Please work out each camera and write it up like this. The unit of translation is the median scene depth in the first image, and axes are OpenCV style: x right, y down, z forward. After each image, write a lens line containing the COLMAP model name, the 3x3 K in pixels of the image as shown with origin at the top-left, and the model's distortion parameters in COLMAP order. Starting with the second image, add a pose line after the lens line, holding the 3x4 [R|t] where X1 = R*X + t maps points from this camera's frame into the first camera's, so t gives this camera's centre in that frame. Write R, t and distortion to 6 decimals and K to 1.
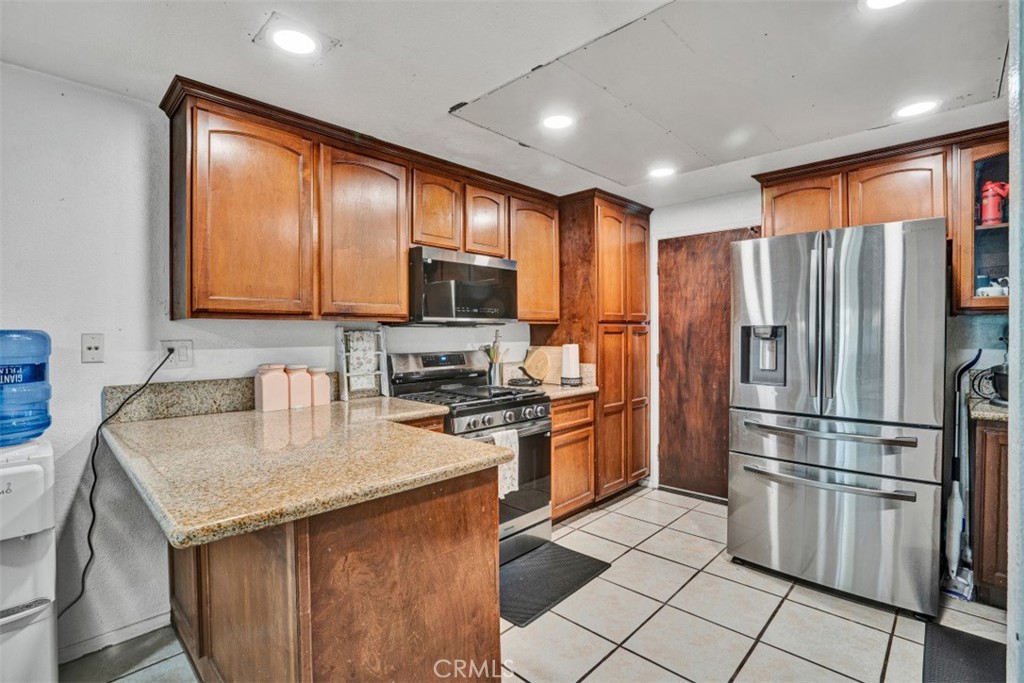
lens RADIAL K [[486.9, 0, 513.3], [0, 486.9, 339.7], [0, 0, 1]] dist [-0.038024, 0.000829]
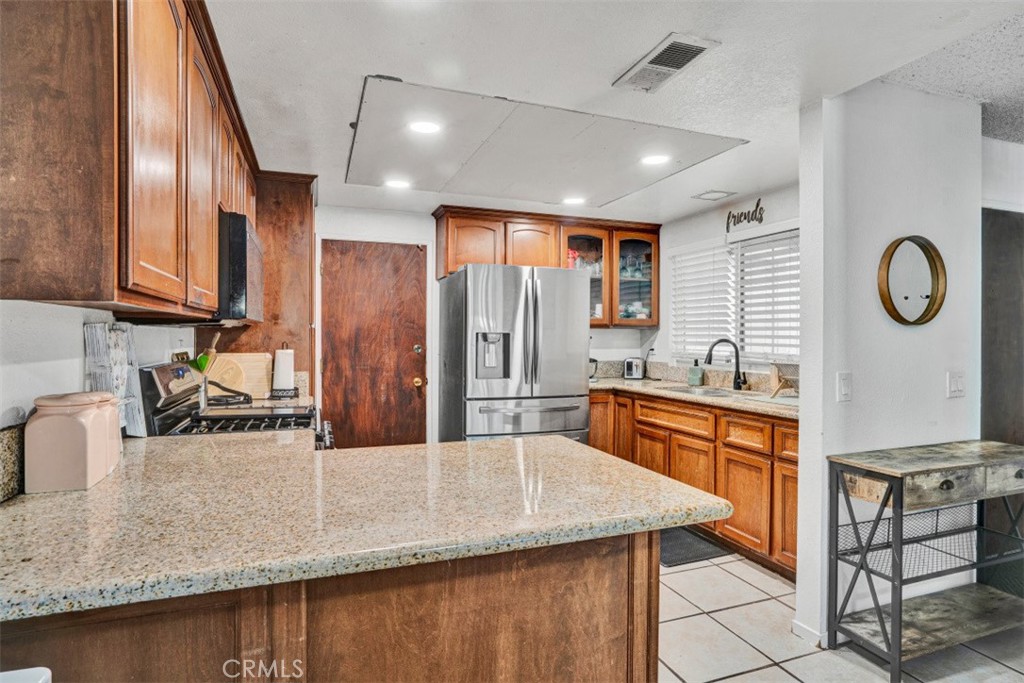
lens RADIAL K [[538.9, 0, 509.9], [0, 538.9, 339.8], [0, 0, 1]] dist [-0.001222, 0.000065]
pose [[0.458363, 0.005610, 0.888747, -0.542929], [0.001415, 0.999974, -0.007042, -0.000396], [-0.888764, 0.004485, 0.458343, 0.220390]]
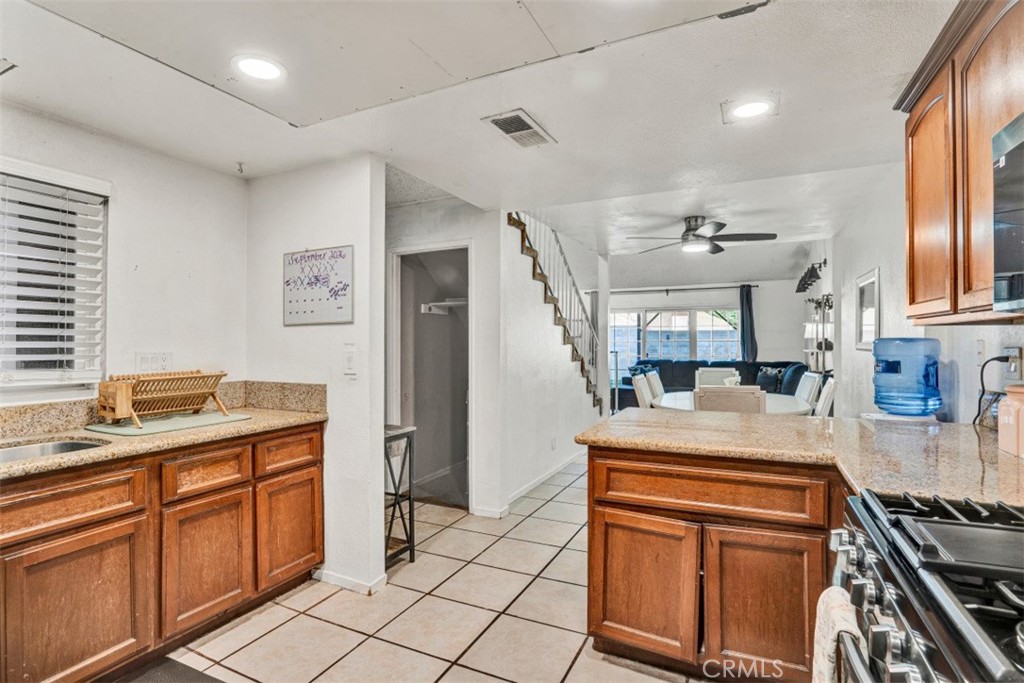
lens RADIAL K [[486.9, 0, 505.4], [0, 486.9, 347.5], [0, 0, 1]] dist [-0.038024, 0.000829]
pose [[-0.956836, 0.005424, -0.290576, 0.278286], [0.000178, 0.999837, 0.018078, -0.016877], [0.290627, 0.017246, -0.956681, 0.988612]]
